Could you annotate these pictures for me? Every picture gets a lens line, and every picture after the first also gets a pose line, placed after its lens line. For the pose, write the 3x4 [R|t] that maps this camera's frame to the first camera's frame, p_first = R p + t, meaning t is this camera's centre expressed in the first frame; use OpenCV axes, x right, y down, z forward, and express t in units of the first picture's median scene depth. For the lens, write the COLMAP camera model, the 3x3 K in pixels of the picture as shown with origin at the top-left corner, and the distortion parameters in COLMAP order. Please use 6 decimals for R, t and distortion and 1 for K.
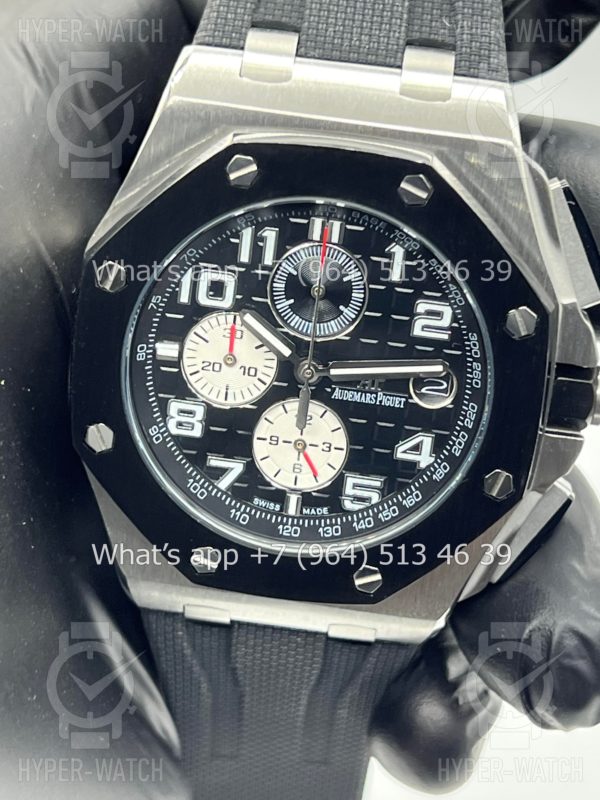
lens RADIAL K [[1860.0, 0, 300.0], [0, 1860.0, 400.0], [0, 0, 1]] dist [0.199968, -0.331309]
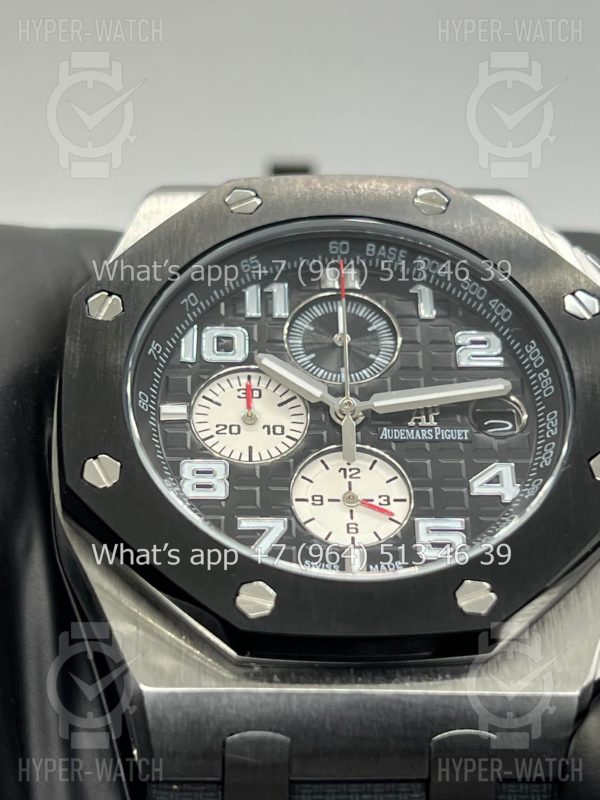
lens RADIAL K [[1860.0, 0, 300.0], [0, 1860.0, 400.0], [0, 0, 1]] dist [0.199968, -0.331309]
pose [[0.984004, -0.054446, 0.169624, -0.154983], [0.166874, 0.615037, -0.770638, 0.611417], [-0.062367, 0.786616, 0.614284, 0.488651]]
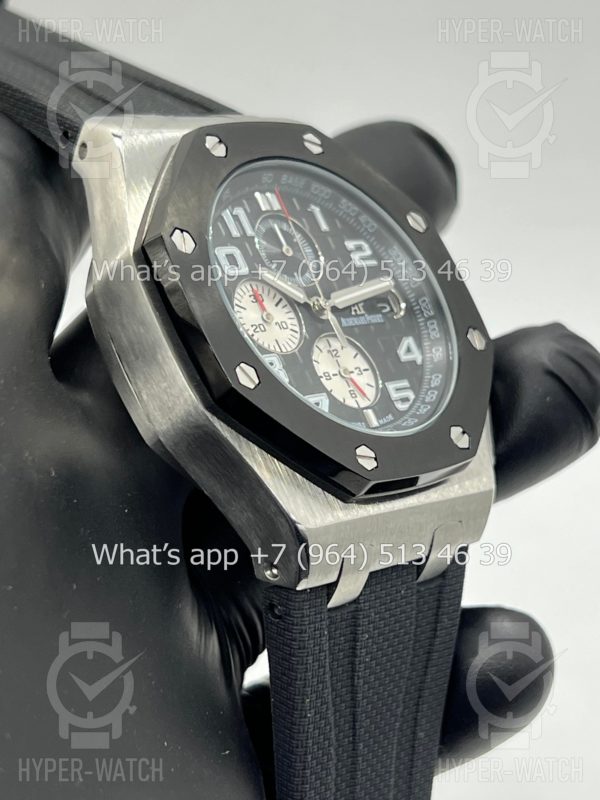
lens RADIAL K [[1860.0, 0, 300.0], [0, 1860.0, 400.0], [0, 0, 1]] dist [0.199968, -0.331309]
pose [[0.592544, -0.184753, 0.784065, -0.909017], [0.639438, 0.699843, -0.318338, 0.379943], [-0.489909, 0.689990, 0.532826, 0.432442]]
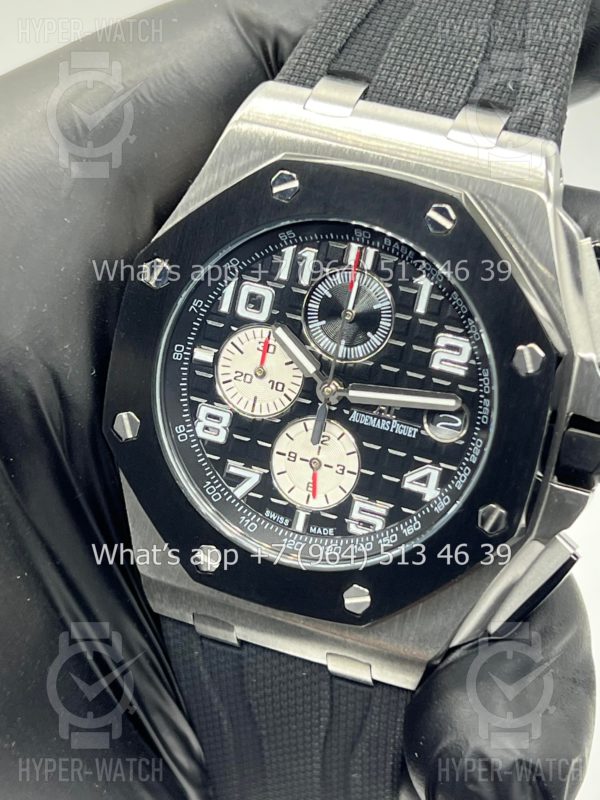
lens RADIAL K [[1860.0, 0, 300.0], [0, 1860.0, 400.0], [0, 0, 1]] dist [0.199968, -0.331309]
pose [[0.972026, 0.127466, -0.197274, 0.194109], [-0.159466, 0.974821, -0.155867, 0.154430], [0.172439, 0.182965, 0.967878, -0.011931]]
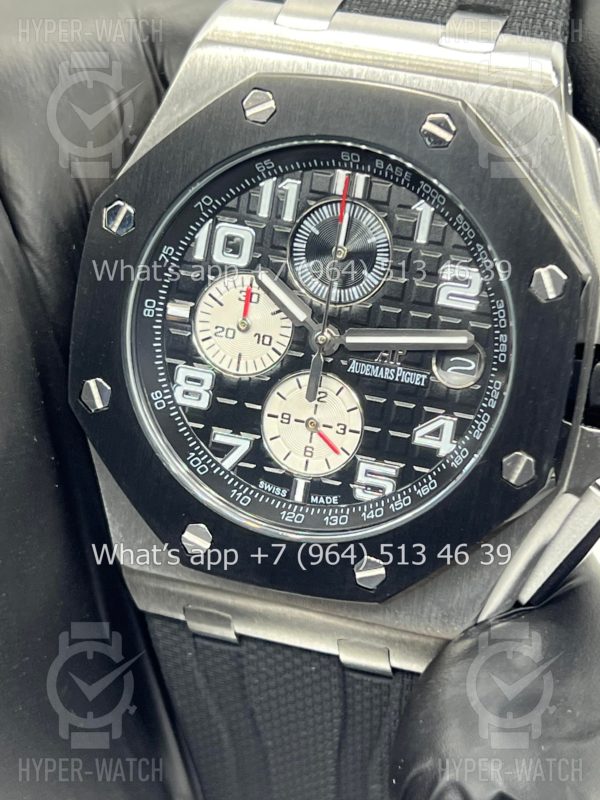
lens RADIAL K [[1860.0, 0, 300.0], [0, 1860.0, 400.0], [0, 0, 1]] dist [0.199968, -0.331309]
pose [[0.981147, 0.061016, -0.183378, 0.162983], [-0.097072, 0.976066, -0.194607, 0.193379], [0.167115, 0.208739, 0.963588, 0.116882]]
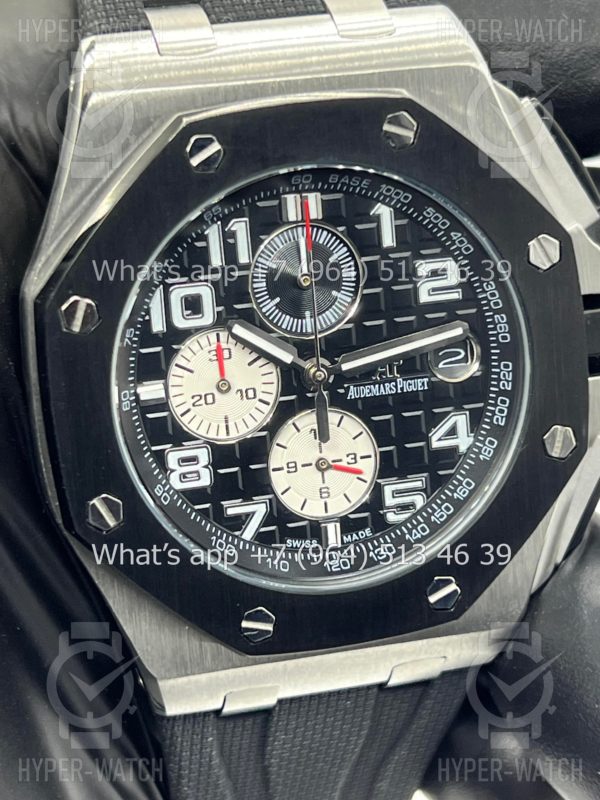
lens RADIAL K [[1860.0, 0, 300.0], [0, 1860.0, 400.0], [0, 0, 1]] dist [0.199968, -0.331309]
pose [[0.935073, -0.248798, 0.252466, -0.220772], [0.273175, 0.959696, -0.066022, 0.050118], [-0.225864, 0.130703, 0.965351, 0.175890]]
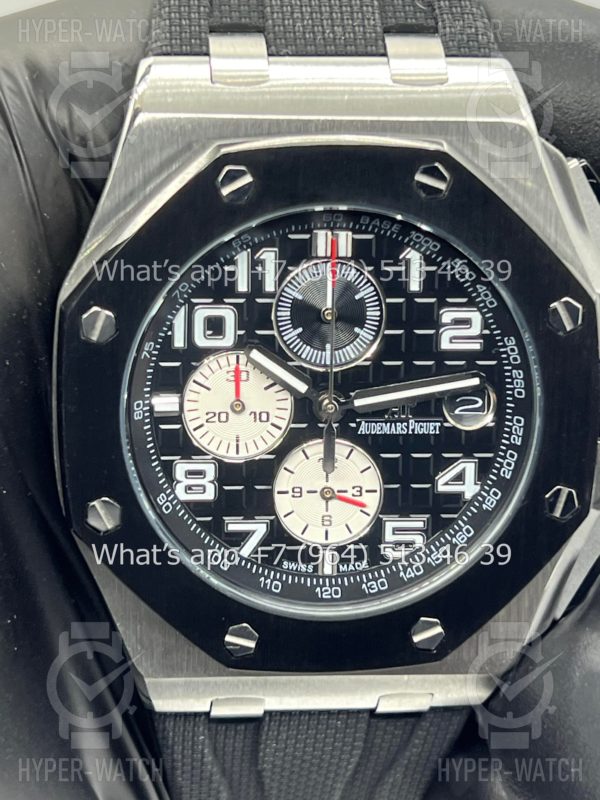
lens RADIAL K [[1860.0, 0, 300.0], [0, 1860.0, 400.0], [0, 0, 1]] dist [0.199968, -0.331309]
pose [[0.982738, -0.133577, 0.127998, -0.120503], [0.142829, 0.987543, -0.066019, 0.037407], [-0.117585, 0.083161, 0.989575, 0.131587]]
